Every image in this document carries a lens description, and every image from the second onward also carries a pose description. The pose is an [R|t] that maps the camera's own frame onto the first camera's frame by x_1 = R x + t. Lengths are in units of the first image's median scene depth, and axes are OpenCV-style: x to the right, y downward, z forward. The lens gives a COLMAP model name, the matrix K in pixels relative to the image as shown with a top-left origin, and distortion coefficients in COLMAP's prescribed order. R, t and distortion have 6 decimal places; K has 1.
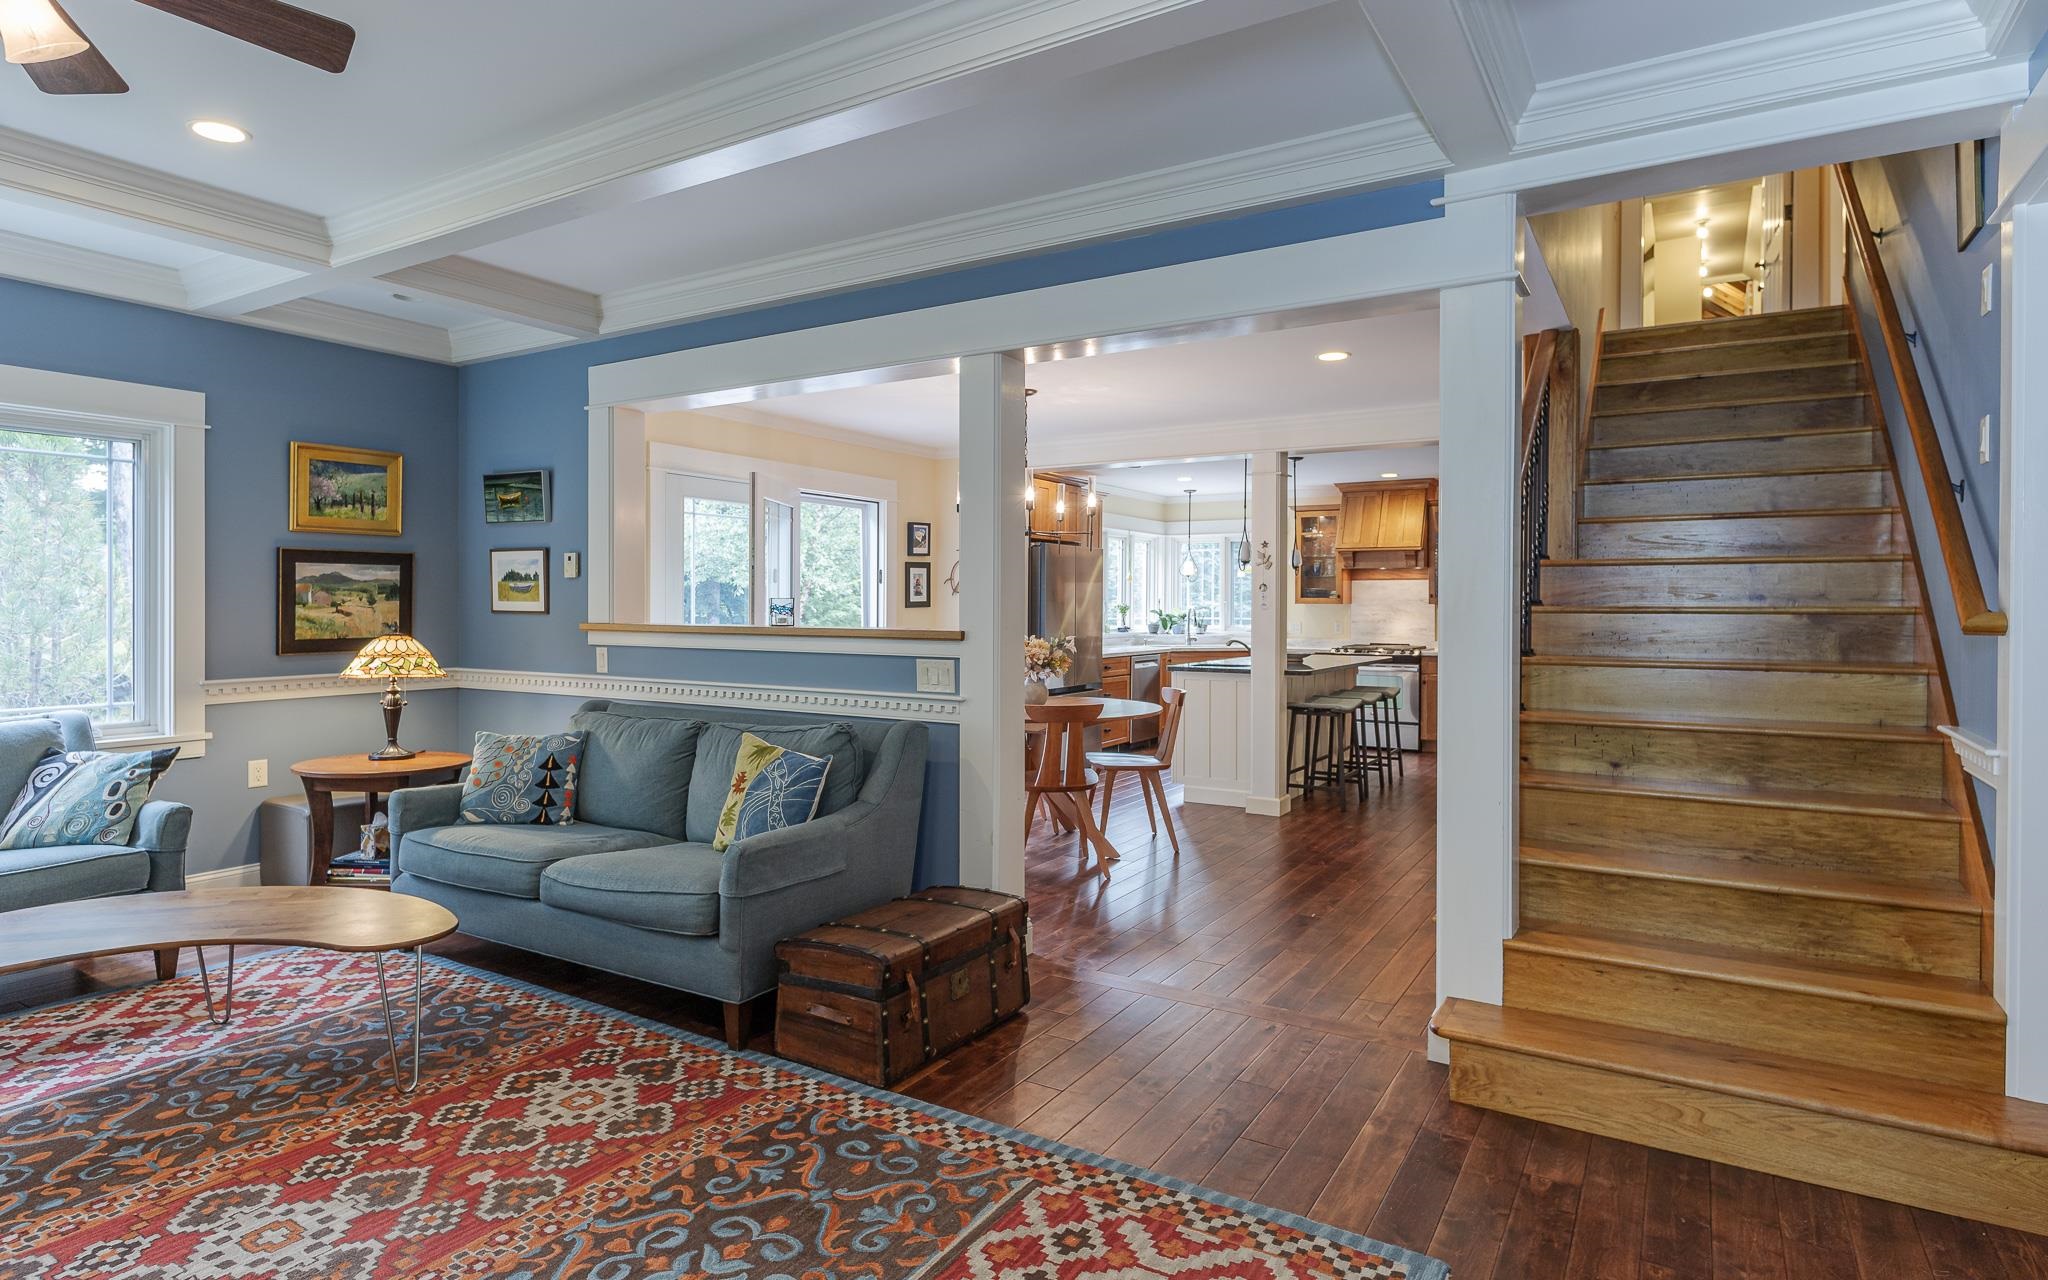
lens RADIAL K [[1046.6, 0, 1026.7], [0, 1046.6, 612.3], [0, 0, 1]] dist [0.001266, -0.002625]
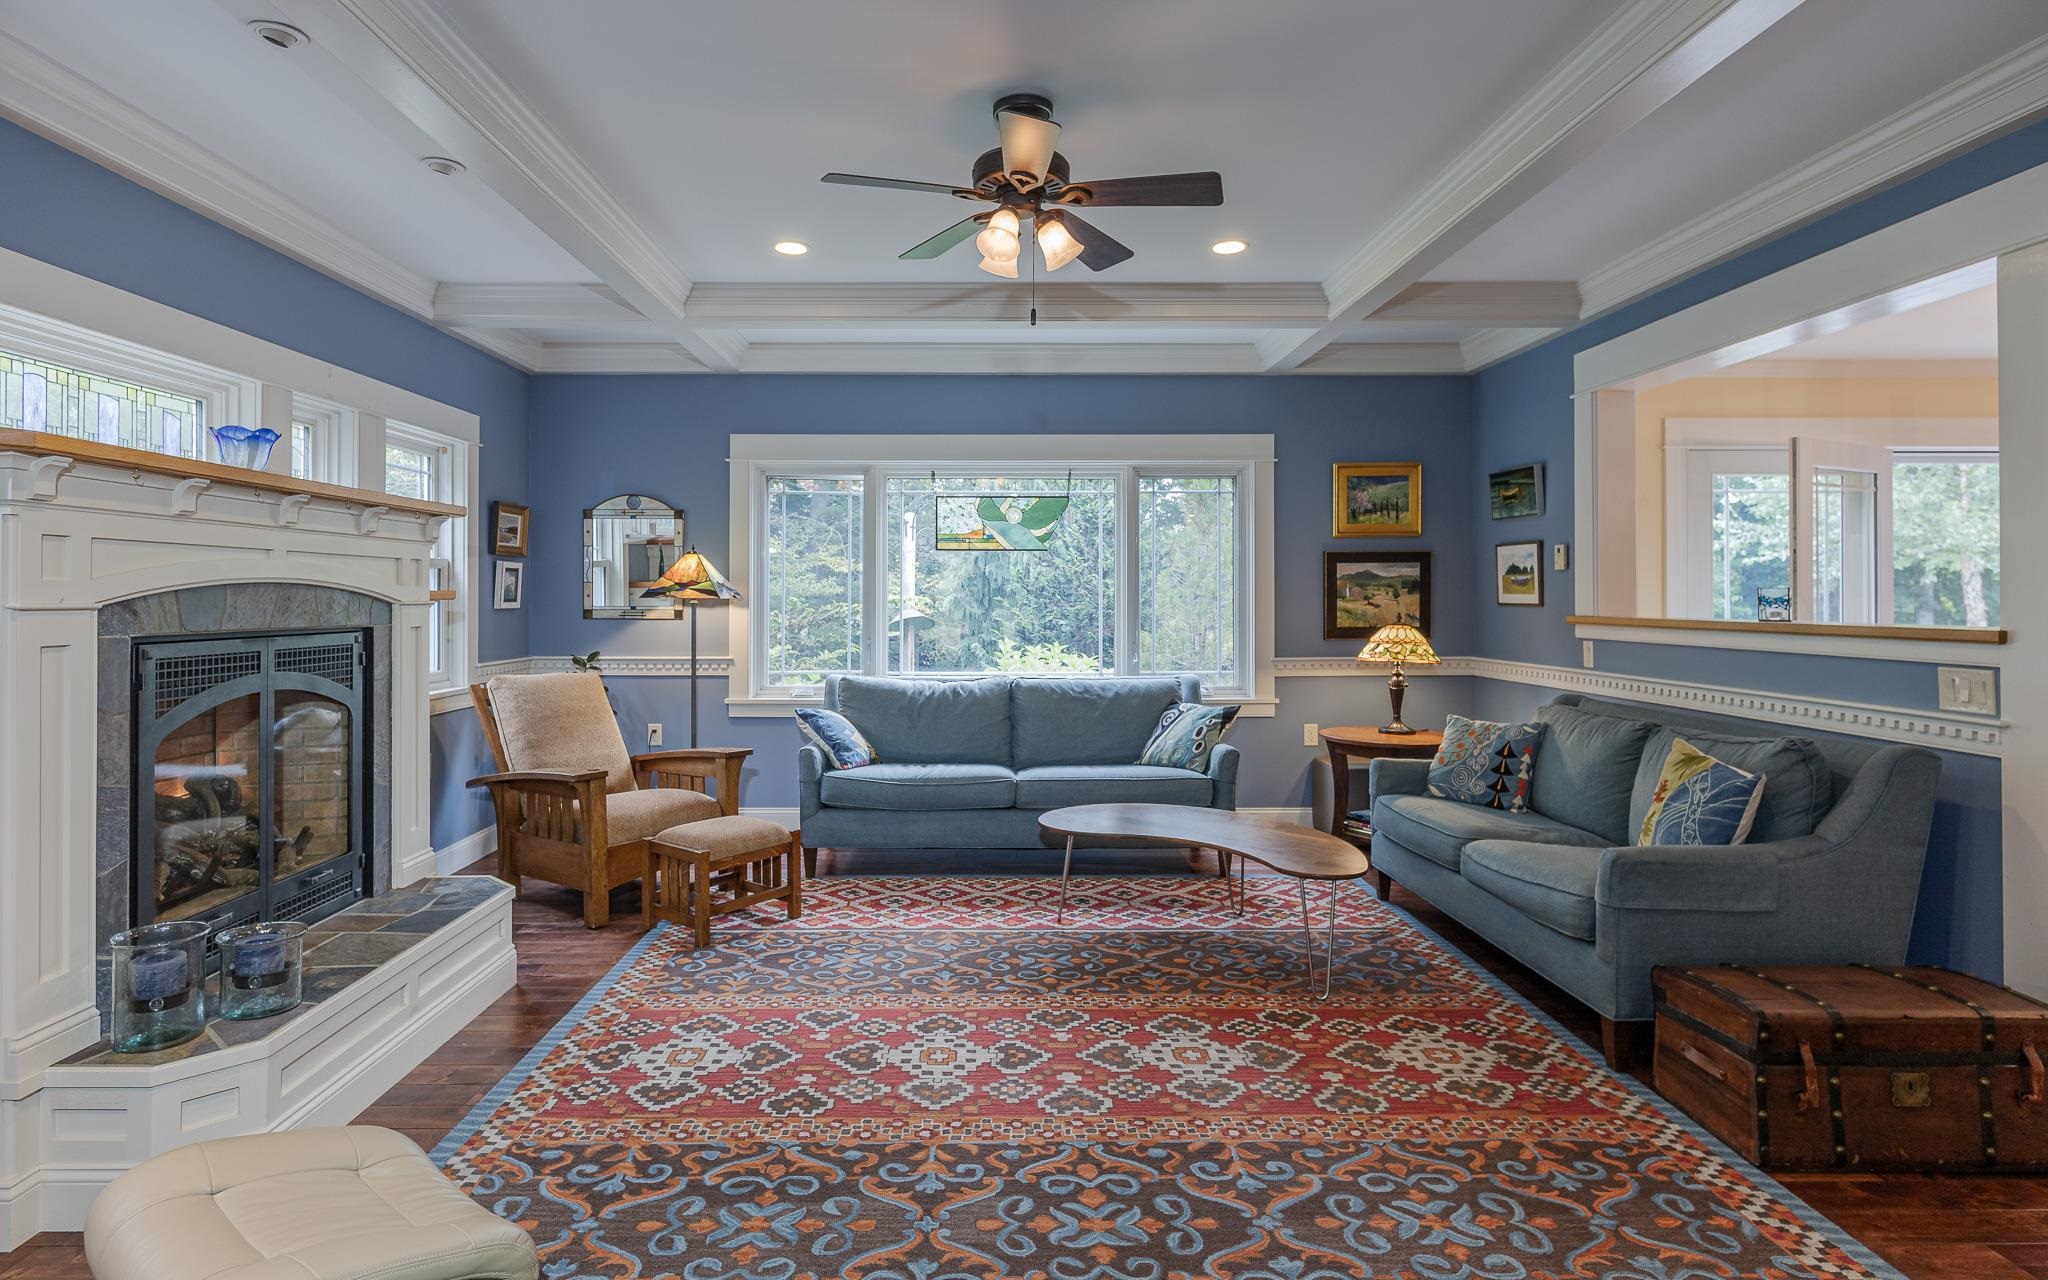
lens RADIAL K [[1097.9, 0, 1018.5], [0, 1097.9, 592.5], [0, 0, 1]] dist [0.000527, -0.001321]
pose [[0.539187, -0.008413, -0.842144, 0.264986], [-0.001487, 0.999939, -0.010941, 0.000822], [0.842185, 0.007152, 0.539142, 0.013874]]
